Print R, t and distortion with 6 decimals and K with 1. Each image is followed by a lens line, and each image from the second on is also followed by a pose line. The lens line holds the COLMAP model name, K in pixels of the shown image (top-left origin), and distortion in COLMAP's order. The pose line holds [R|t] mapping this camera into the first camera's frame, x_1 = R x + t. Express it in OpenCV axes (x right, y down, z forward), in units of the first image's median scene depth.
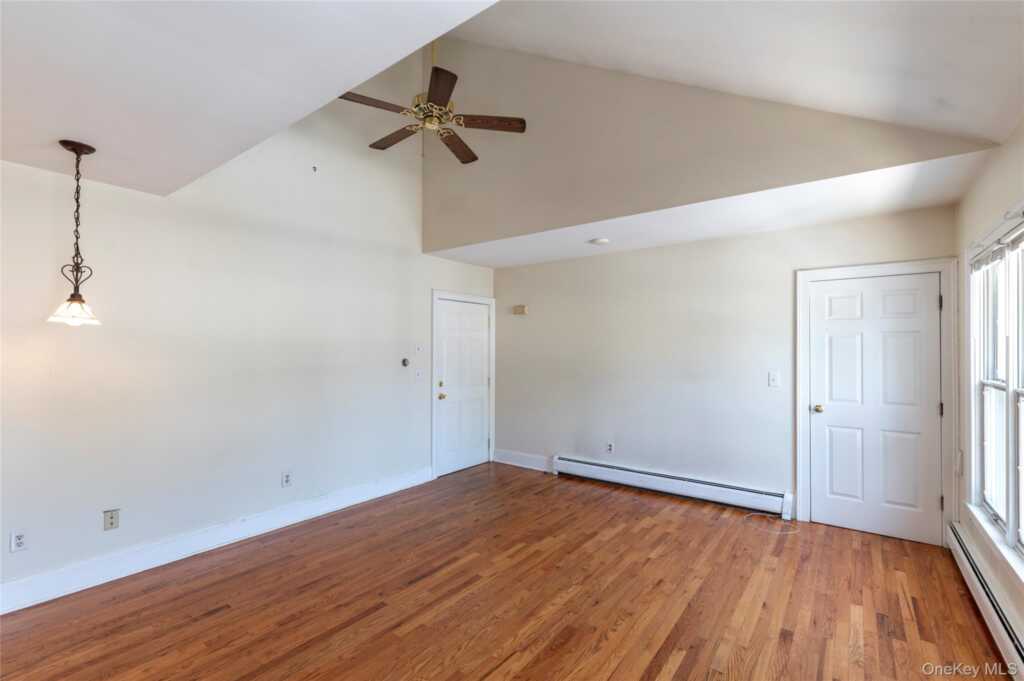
lens RADIAL K [[459.8, 0, 507.5], [0, 459.8, 343.0], [0, 0, 1]] dist [0.002749, 0.000032]
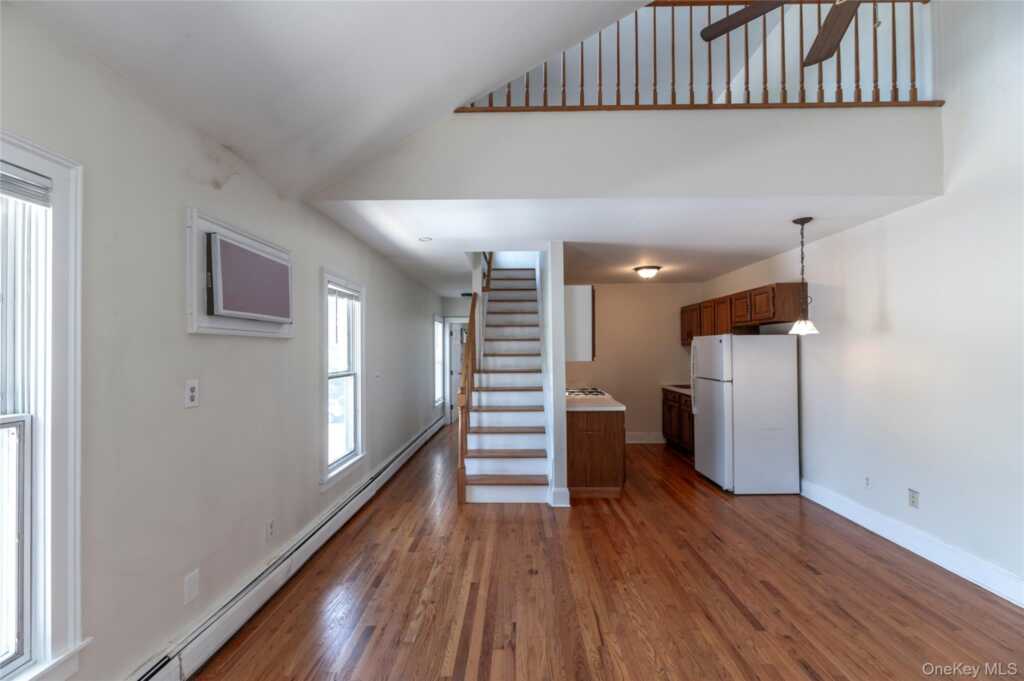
lens RADIAL K [[421.2, 0, 511.2], [0, 421.2, 343.0], [0, 0, 1]] dist [-0.001811, -0.000459]
pose [[-0.806659, -0.009088, -0.590947, 0.497502], [0.009773, 0.999540, -0.028712, 0.015105], [0.590936, -0.028936, -0.806199, 1.108609]]
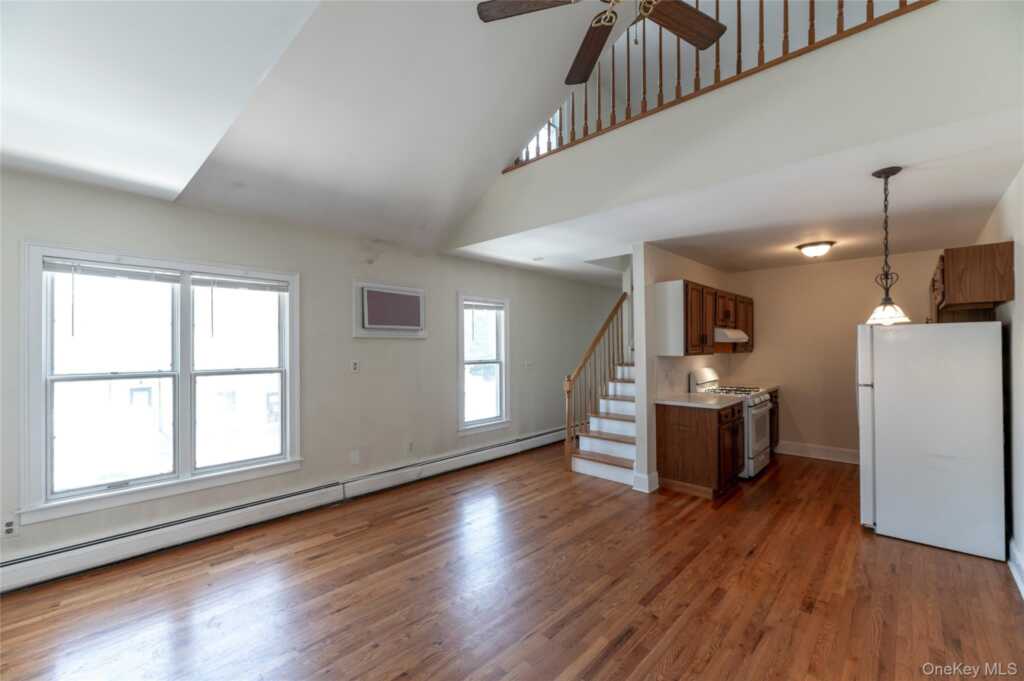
lens RADIAL K [[421.2, 0, 508.4], [0, 421.2, 343.0], [0, 0, 1]] dist [-0.001811, -0.000459]
pose [[-0.993704, 0.002208, 0.112018, -0.068643], [0.000137, 0.999829, -0.018497, 0.019804], [-0.112040, -0.018365, -0.993534, 1.538547]]
